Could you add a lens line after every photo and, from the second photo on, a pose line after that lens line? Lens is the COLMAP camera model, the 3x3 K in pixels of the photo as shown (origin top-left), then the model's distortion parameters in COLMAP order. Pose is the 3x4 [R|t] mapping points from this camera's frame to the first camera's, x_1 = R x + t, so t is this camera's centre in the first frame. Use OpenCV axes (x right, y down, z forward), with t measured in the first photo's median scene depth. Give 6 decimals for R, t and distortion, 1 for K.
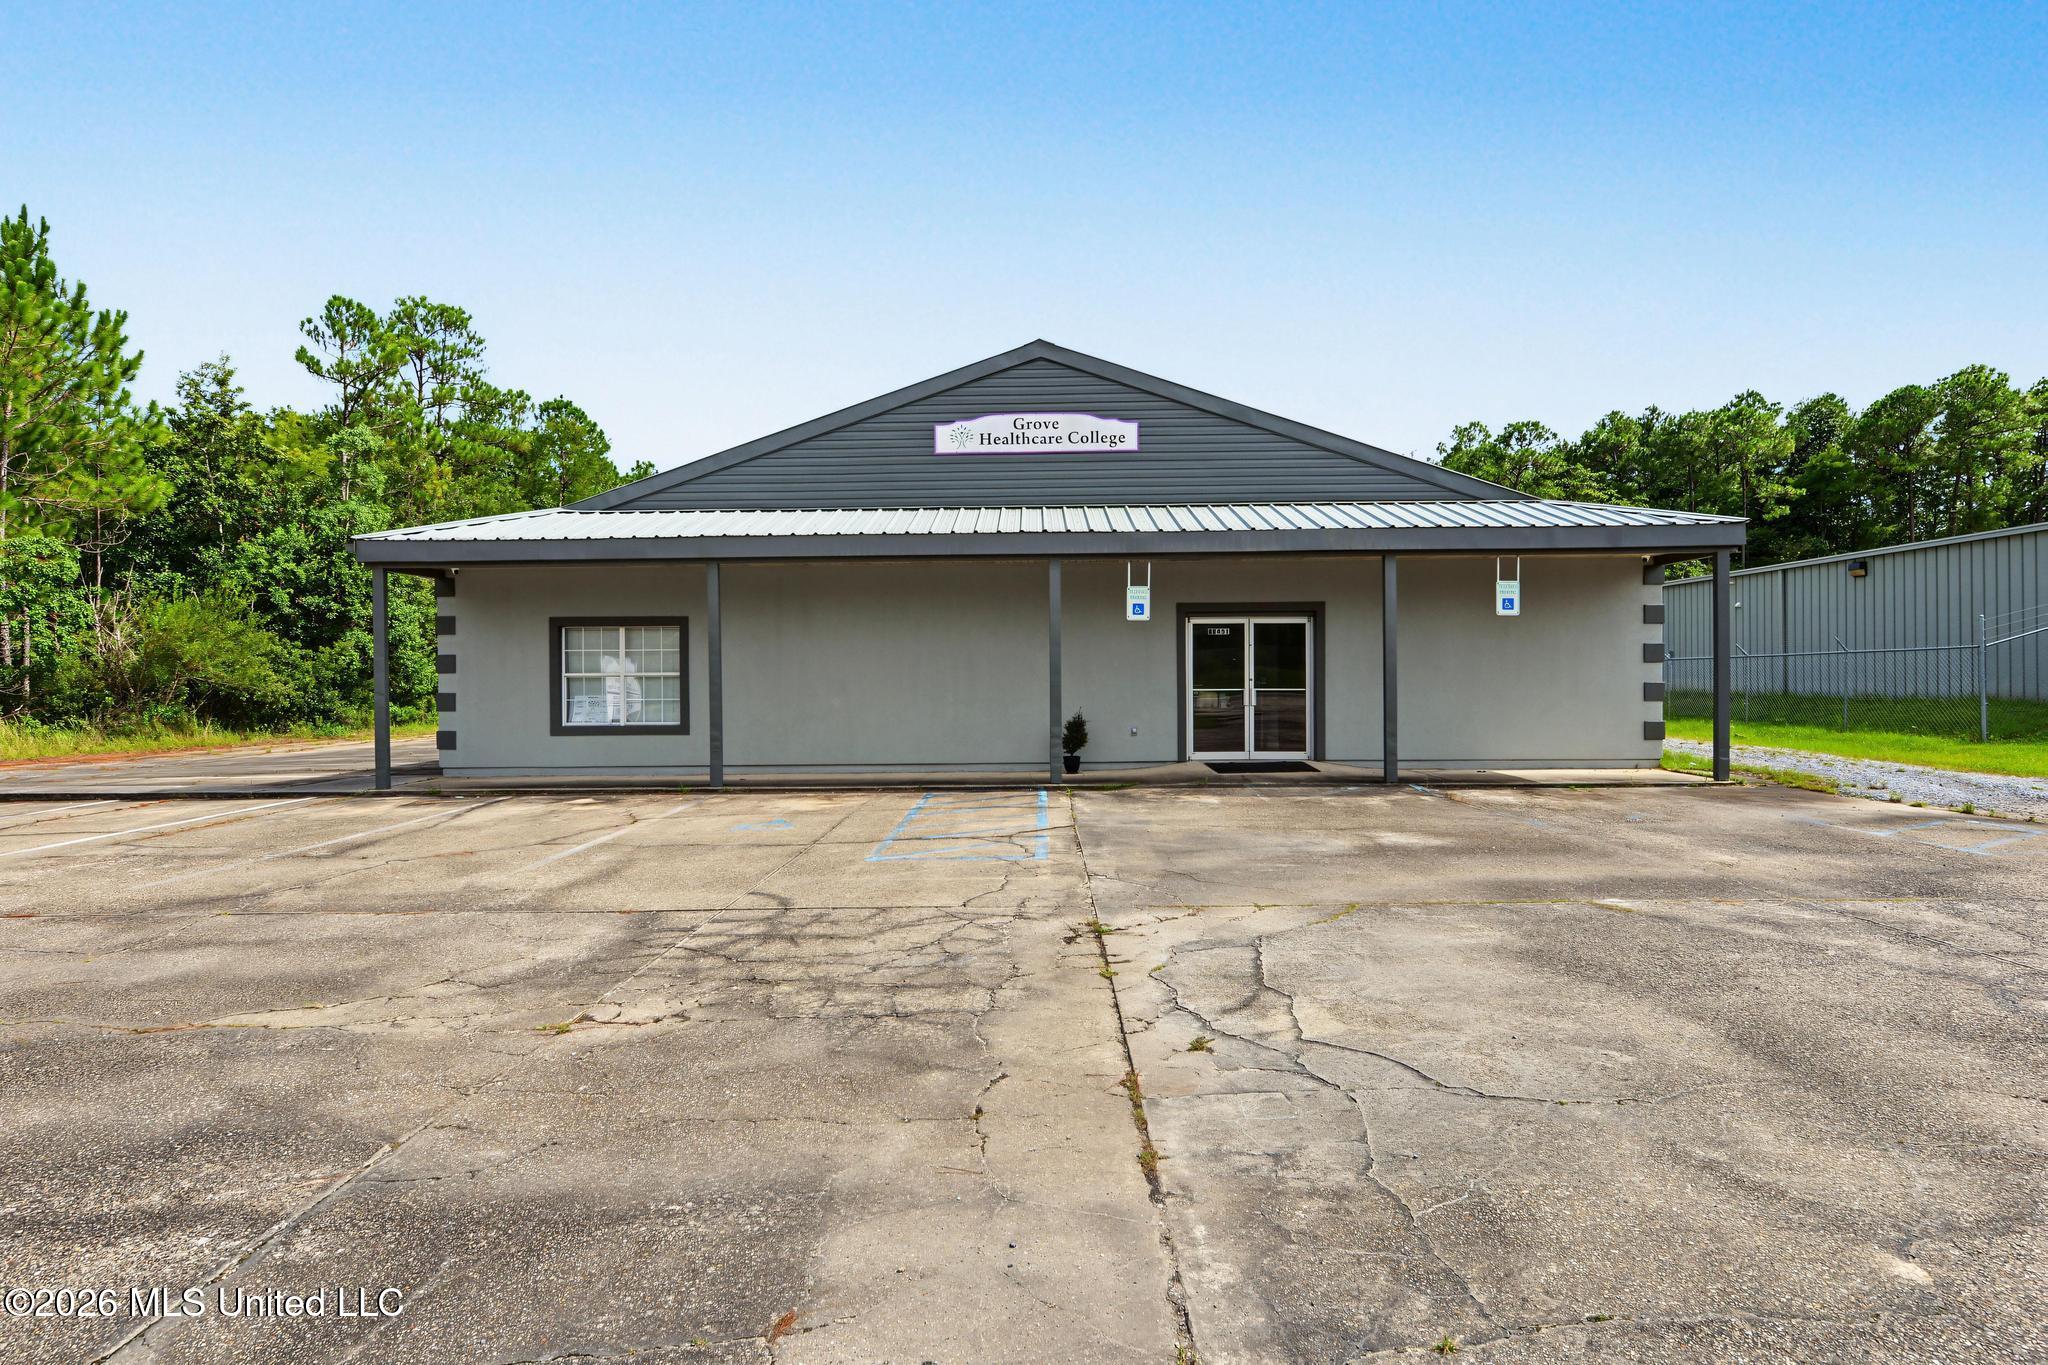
lens RADIAL K [[1085.2, 0, 1023.3], [0, 1085.2, 685.2], [0, 0, 1]] dist [-0.000224, -0.000205]
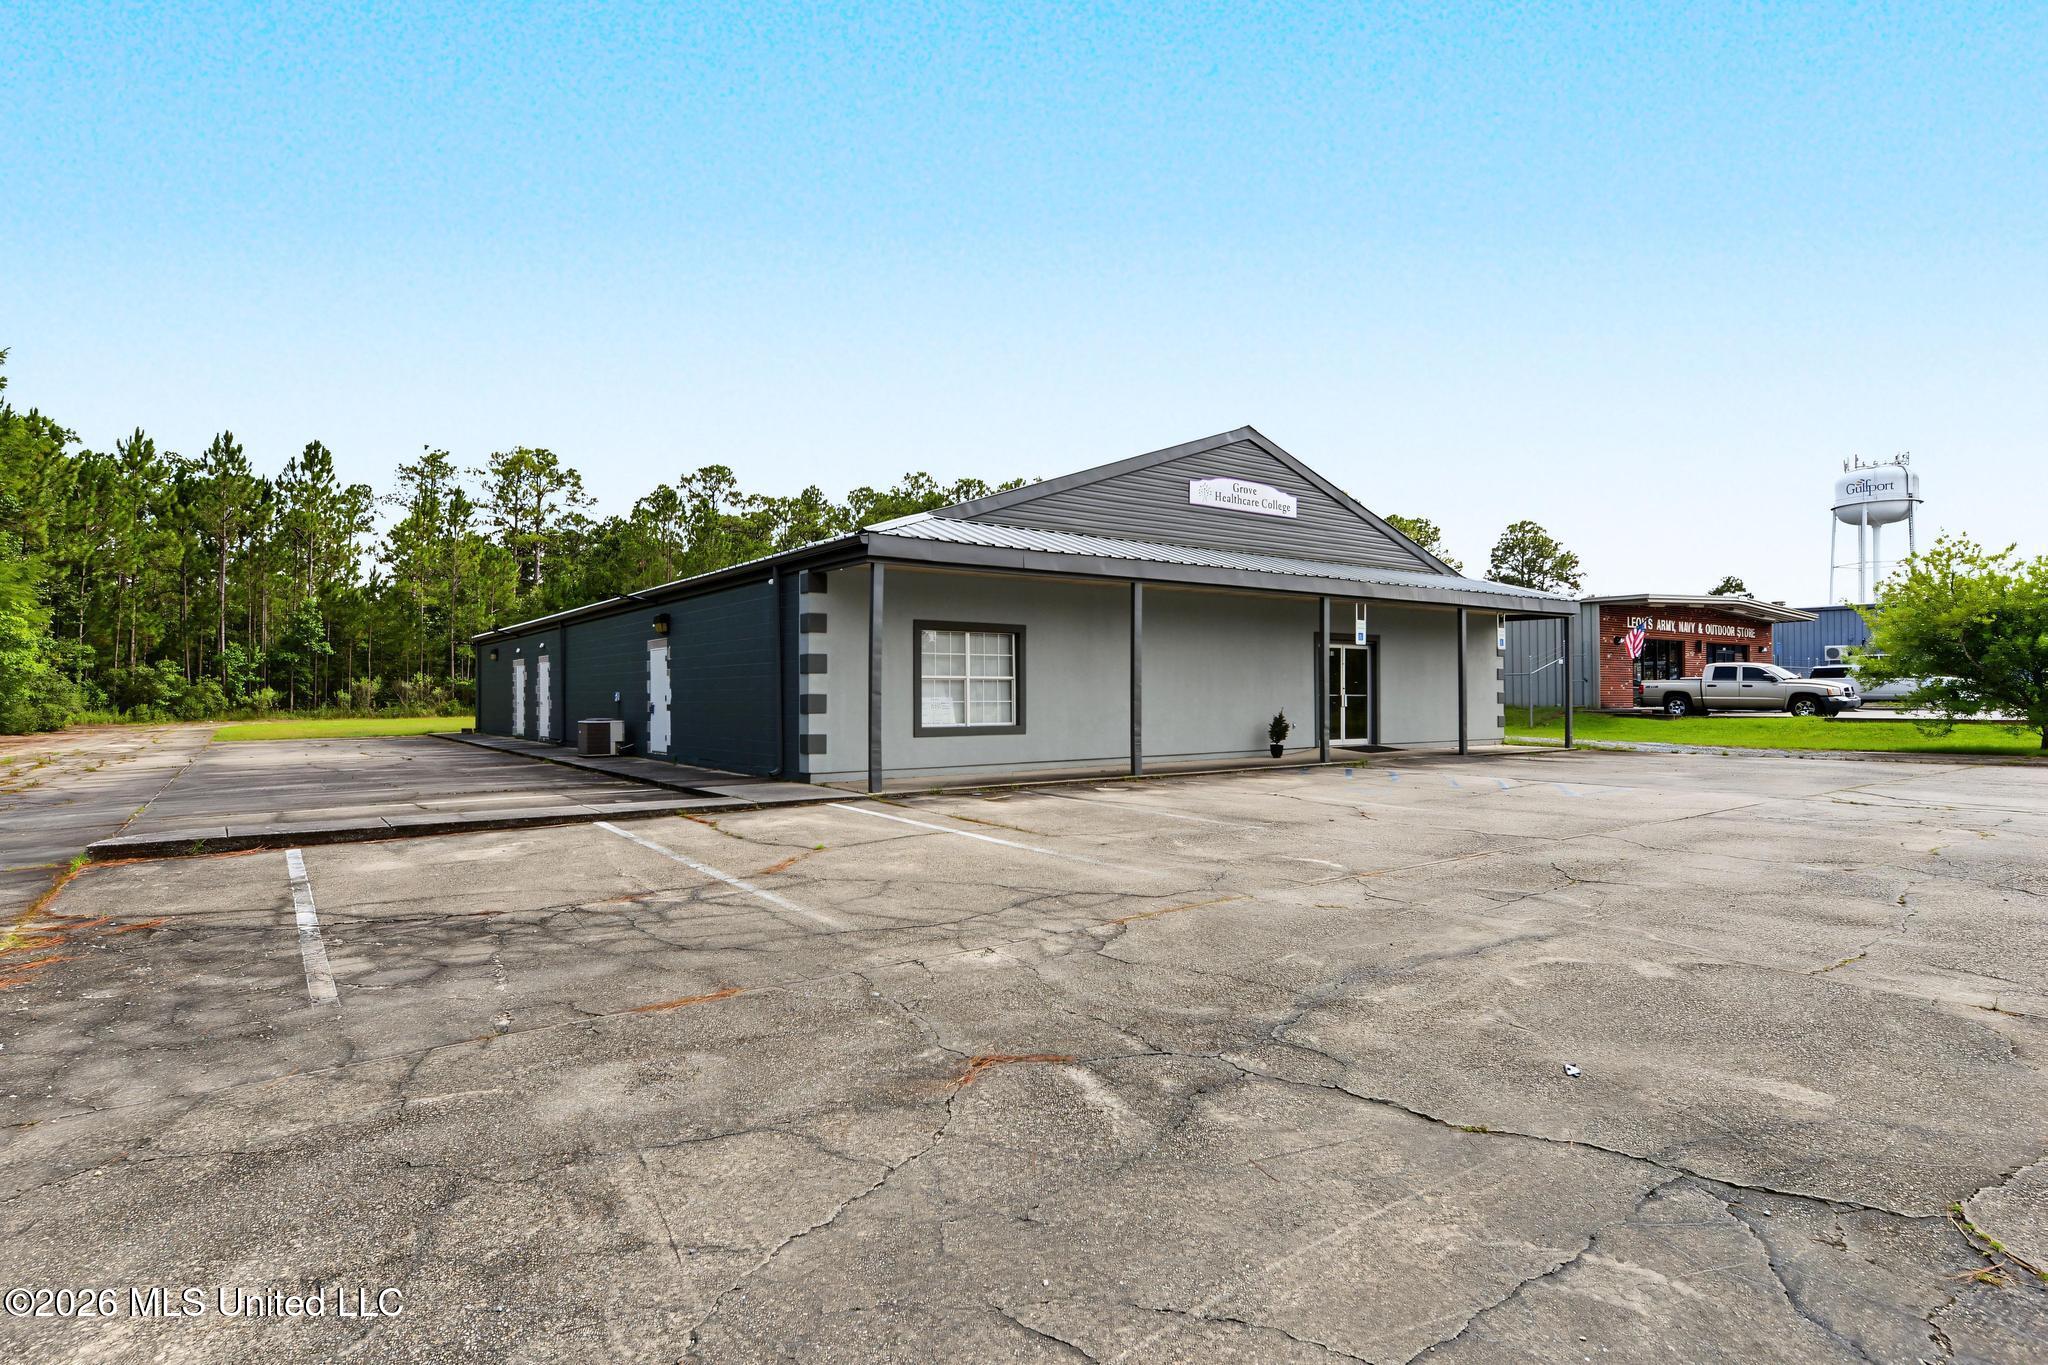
lens RADIAL K [[1085.2, 0, 1024.1], [0, 1085.2, 679.9], [0, 0, 1]] dist [-0.000224, -0.000205]
pose [[0.797452, 0.015031, 0.603196, -0.976733], [-0.000753, 0.999714, -0.023916, 0.018001], [-0.603382, 0.018618, 0.797235, 0.130004]]
